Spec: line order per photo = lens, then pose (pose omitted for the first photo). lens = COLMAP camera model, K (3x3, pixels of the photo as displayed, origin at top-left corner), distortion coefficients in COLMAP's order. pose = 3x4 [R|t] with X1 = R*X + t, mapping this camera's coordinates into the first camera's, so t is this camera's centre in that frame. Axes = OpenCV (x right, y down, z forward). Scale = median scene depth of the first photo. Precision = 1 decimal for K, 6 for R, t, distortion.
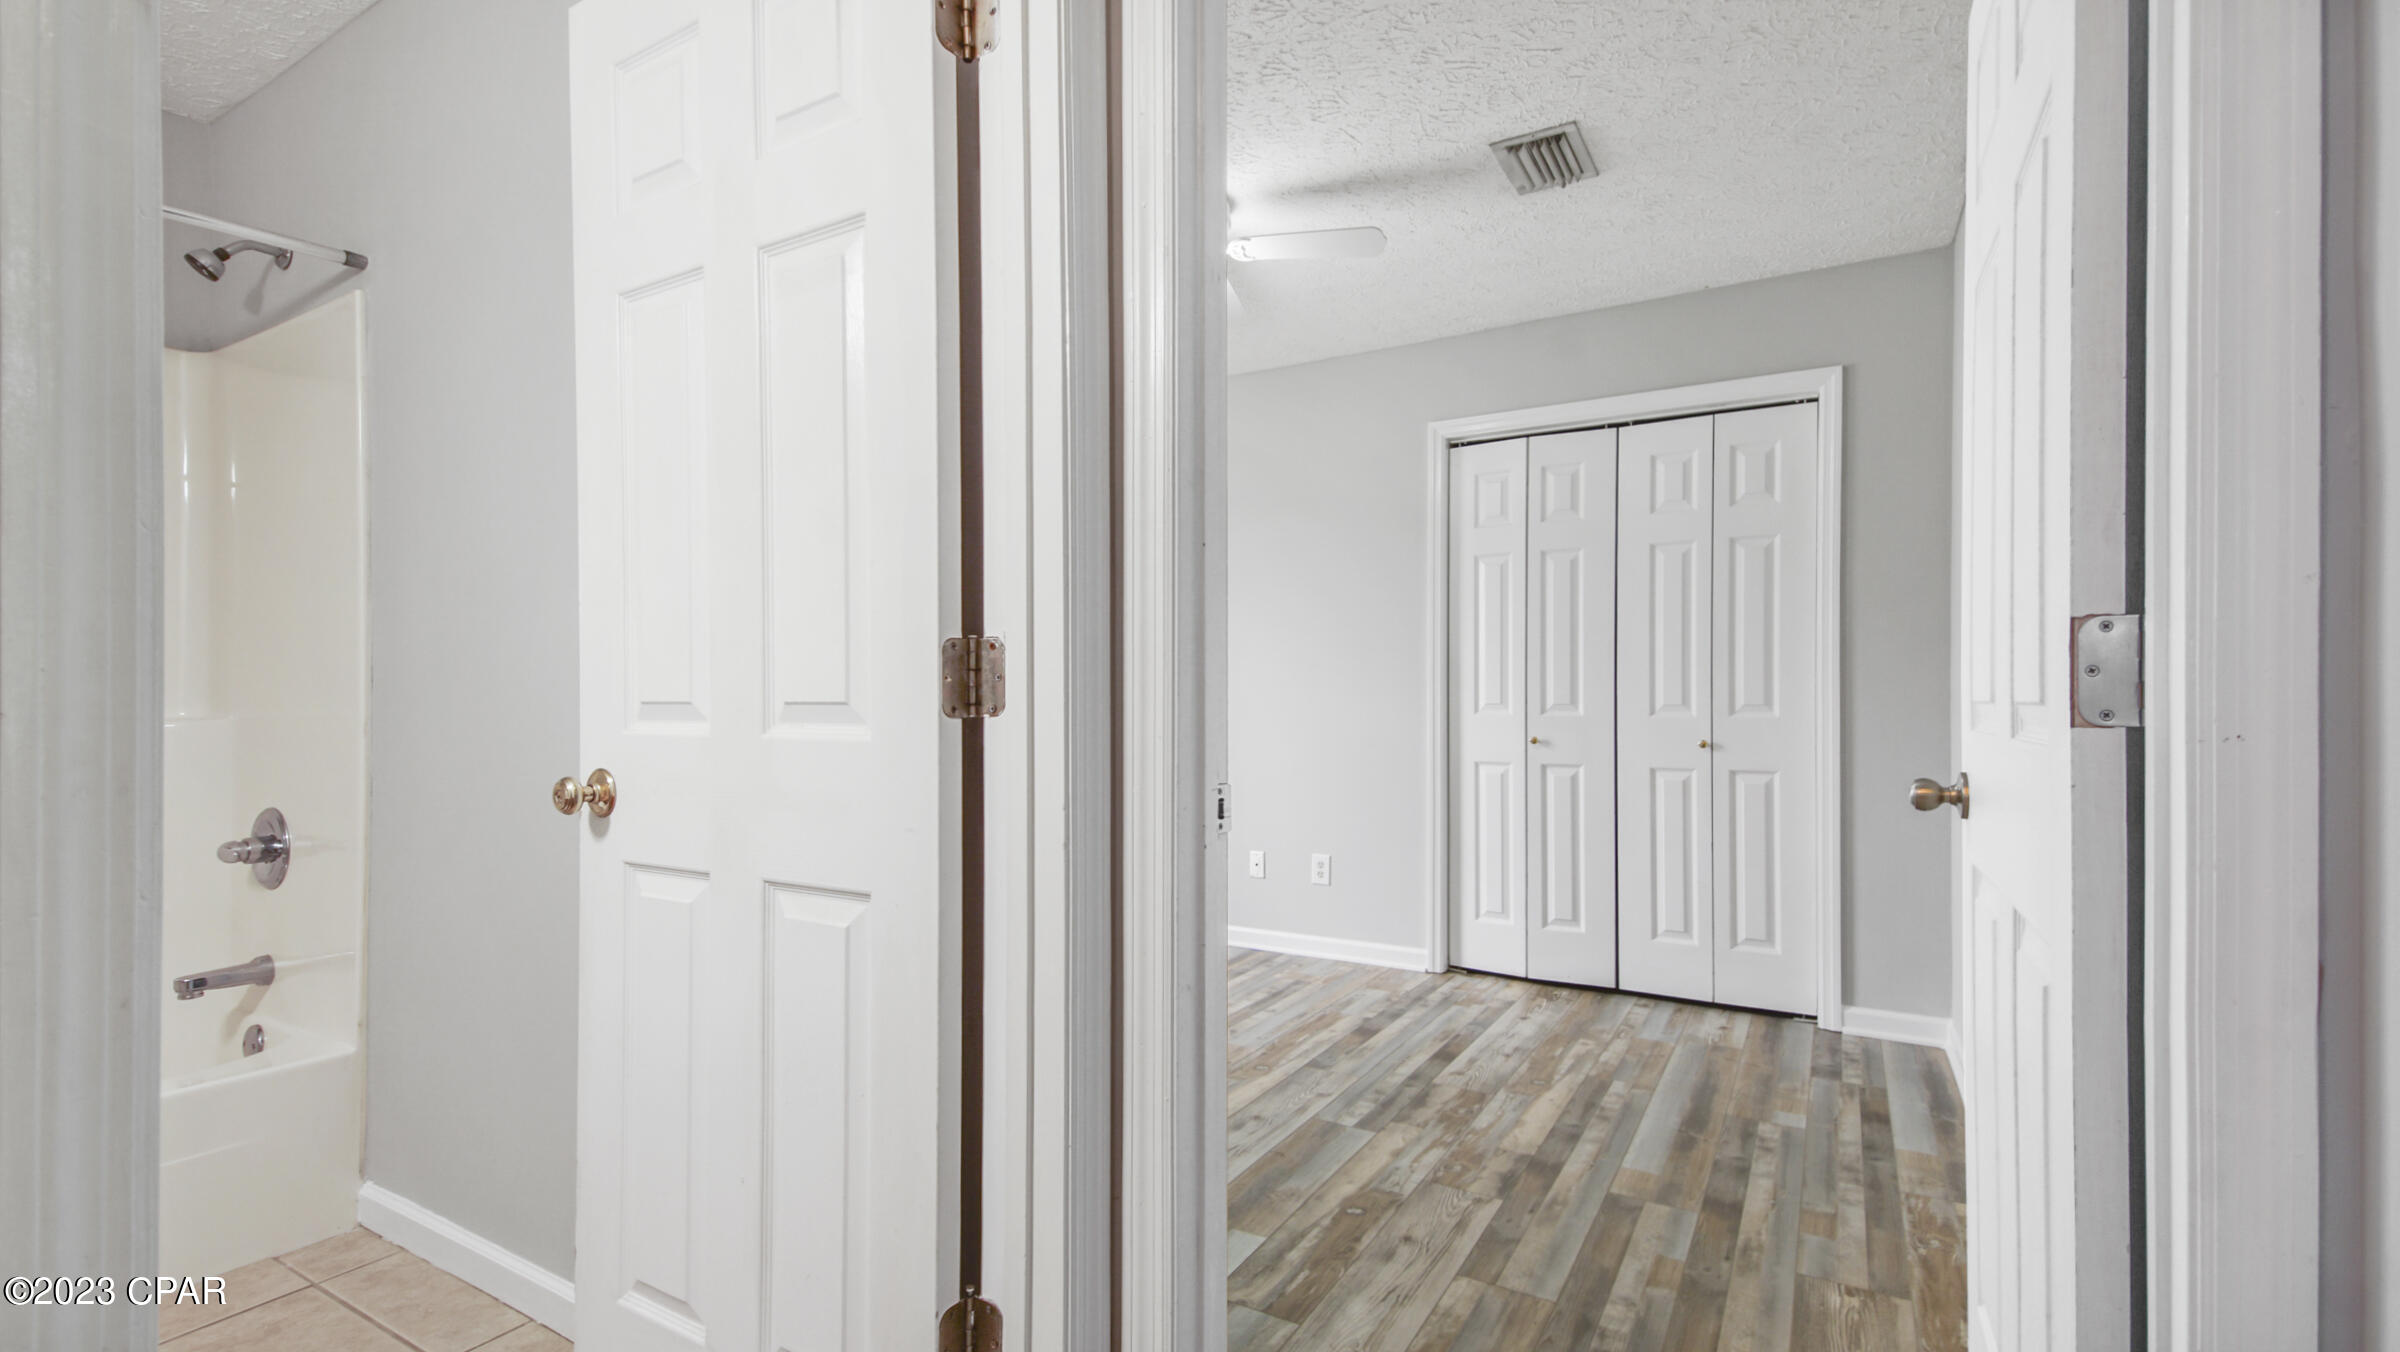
lens RADIAL K [[1075.4, 0, 1163.7], [0, 1075.4, 697.3], [0, 0, 1]] dist [0.014594, -0.010527]
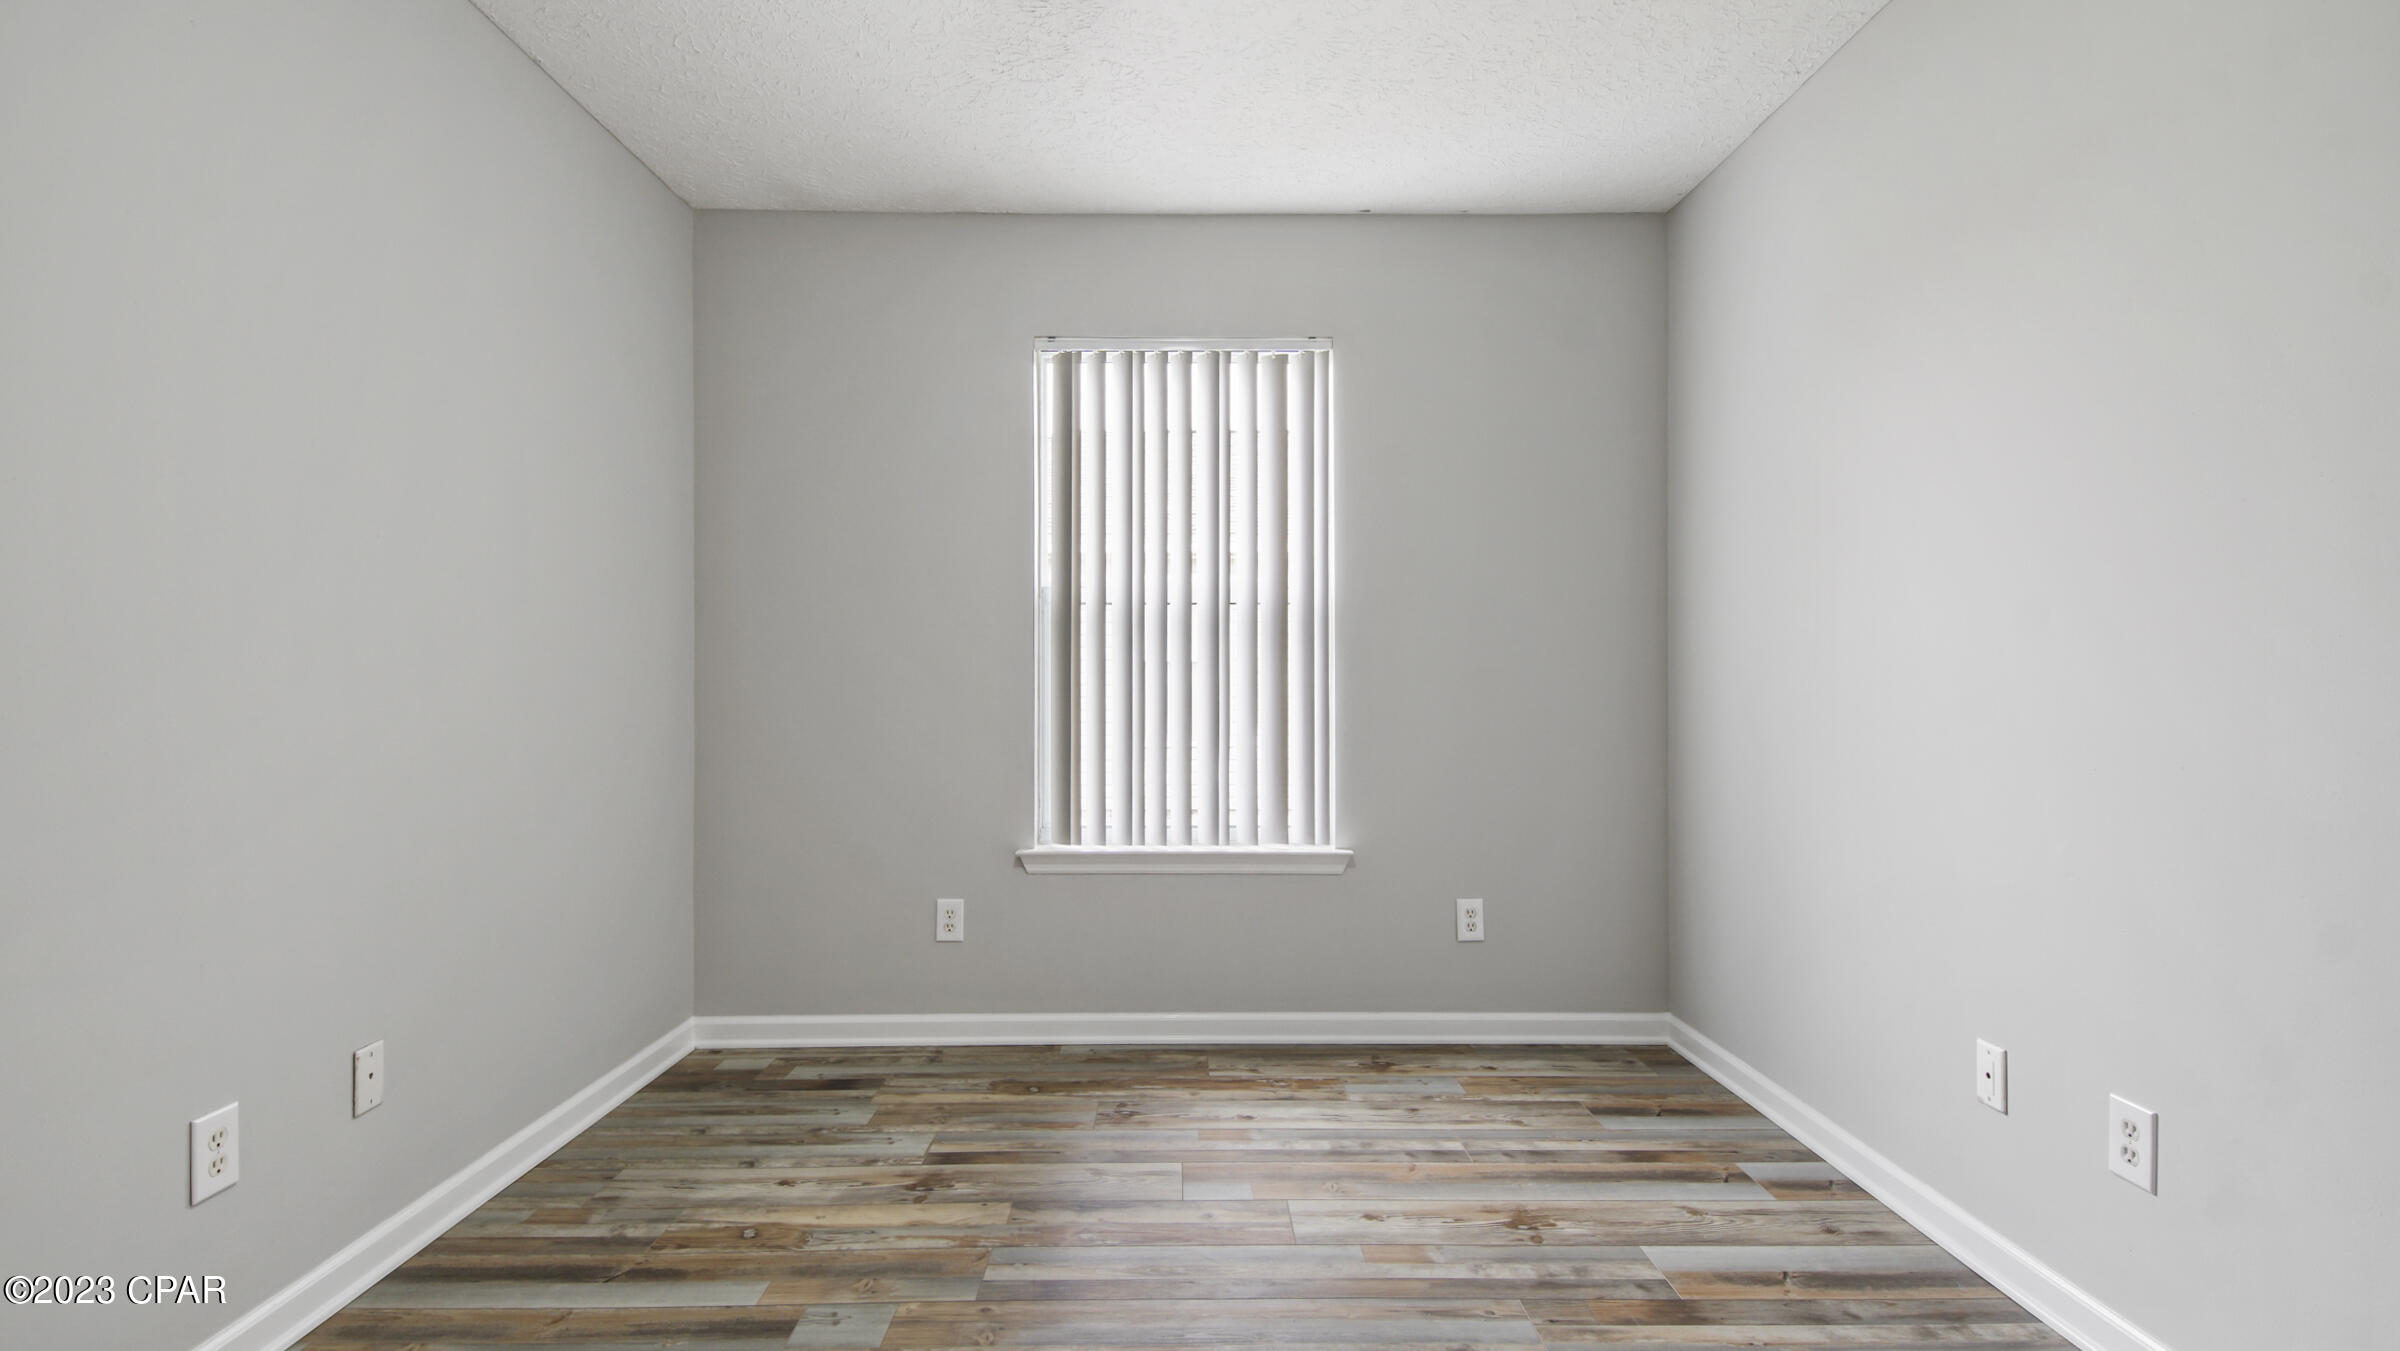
lens RADIAL K [[1075.4, 0, 1185.9], [0, 1075.4, 669.6], [0, 0, 1]] dist [0.014594, -0.010527]
pose [[0.522450, -0.009384, -0.852618, 0.359369], [0.003776, 0.999955, -0.008692, -0.001132], [0.852661, 0.001322, 0.522462, 0.642272]]
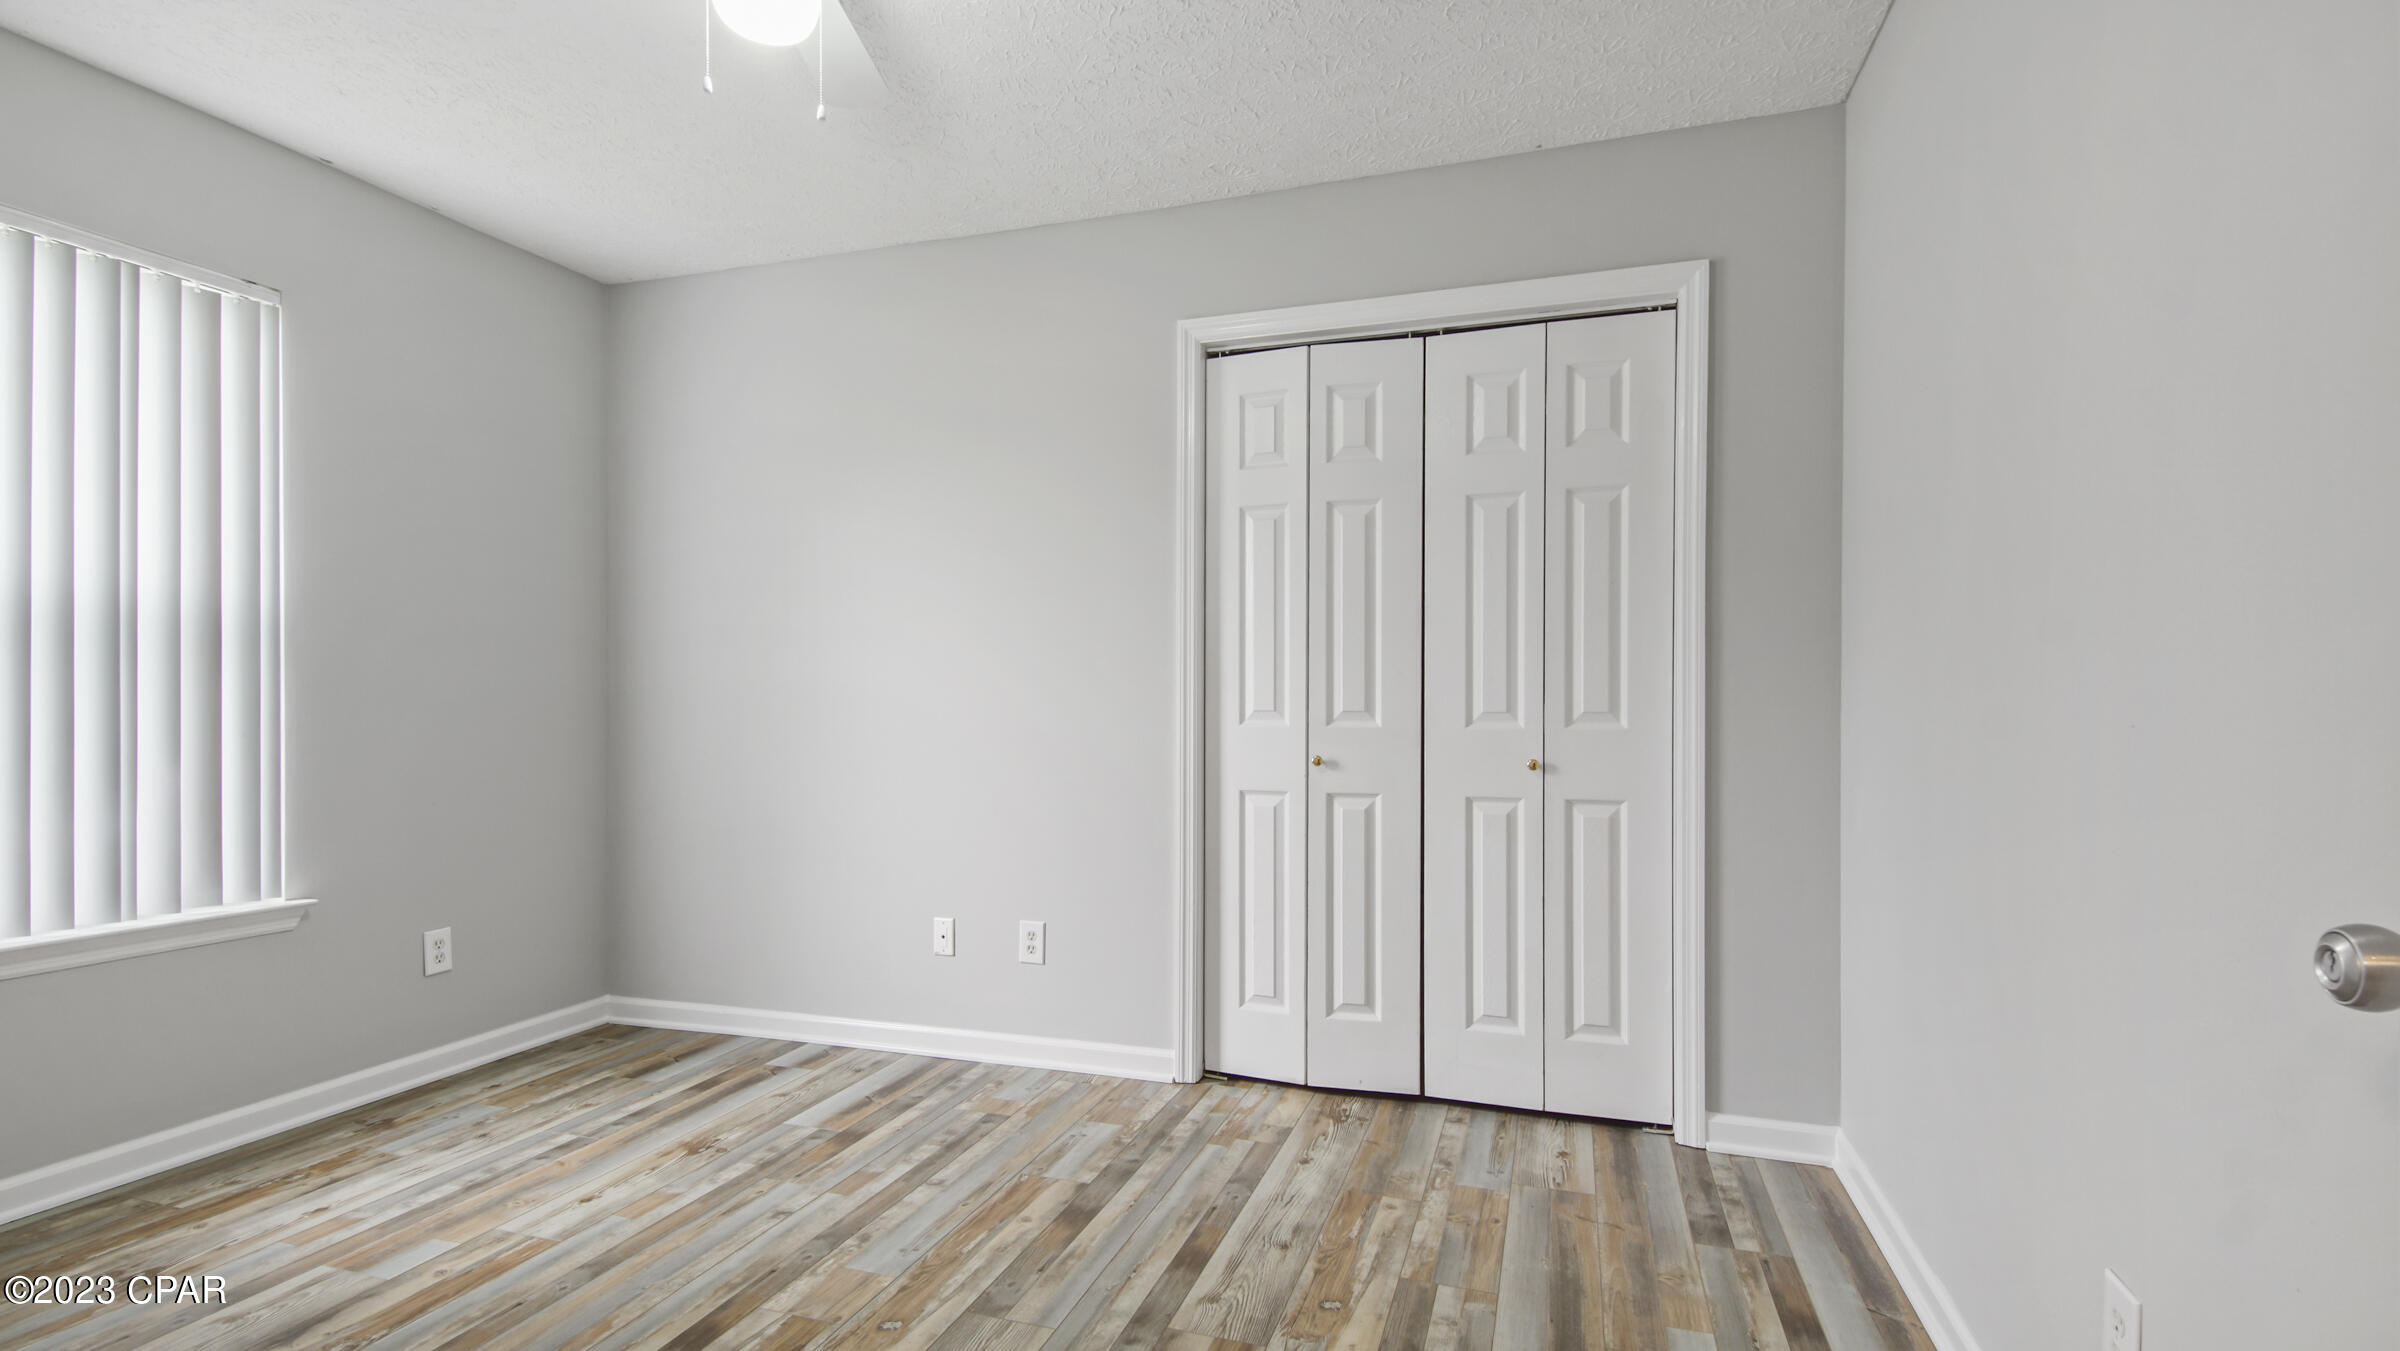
lens RADIAL K [[1138.2, 0, 1195.6], [0, 1138.2, 687.8], [0, 0, 1]] dist [-0.022798, -0.002184]
pose [[0.971418, 0.002465, 0.237364, 0.088263], [-0.001261, 0.999986, -0.005224, -0.005483], [-0.237373, 0.004775, 0.971407, 0.295265]]
